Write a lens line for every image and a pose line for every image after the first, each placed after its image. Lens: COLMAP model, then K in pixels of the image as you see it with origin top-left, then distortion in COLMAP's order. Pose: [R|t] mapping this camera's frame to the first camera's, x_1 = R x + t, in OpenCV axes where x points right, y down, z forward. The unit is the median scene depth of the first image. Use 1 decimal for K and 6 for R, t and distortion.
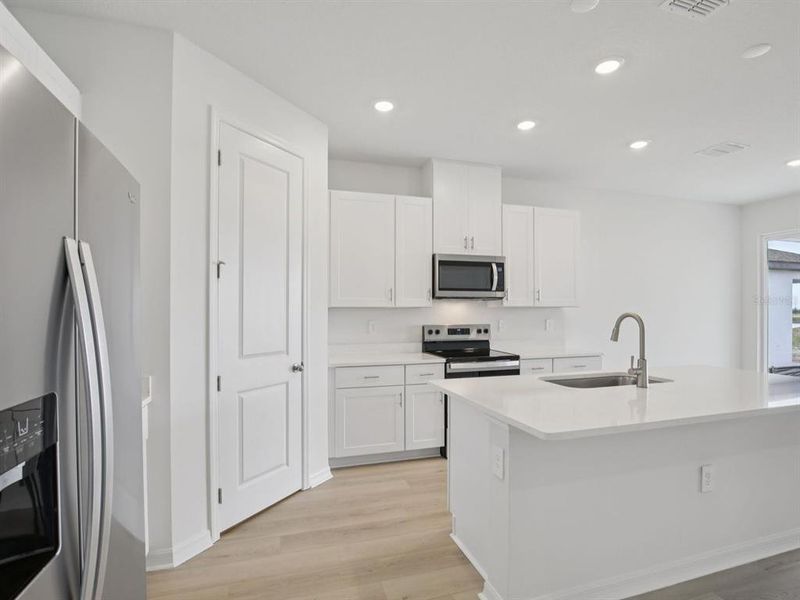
lens RADIAL K [[413.1, 0, 398.7], [0, 413.1, 309.4], [0, 0, 1]] dist [-0.031371, 0.000988]
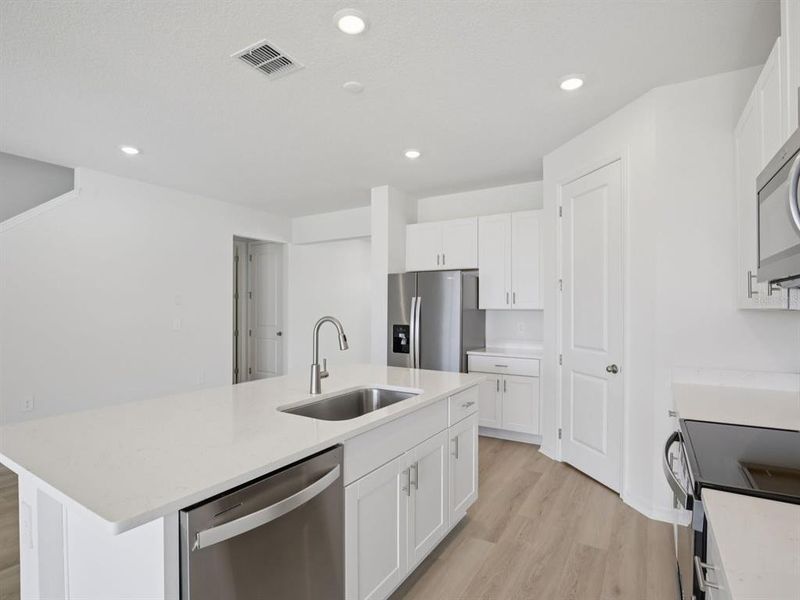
lens RADIAL K [[413.1, 0, 398.7], [0, 413.1, 309.4], [0, 0, 1]] dist [-0.031371, 0.000988]
pose [[-0.751483, 0.000445, -0.659752, 0.598808], [-0.001352, 0.999997, 0.002214, -0.005513], [0.659751, 0.002556, -0.751480, 1.026004]]
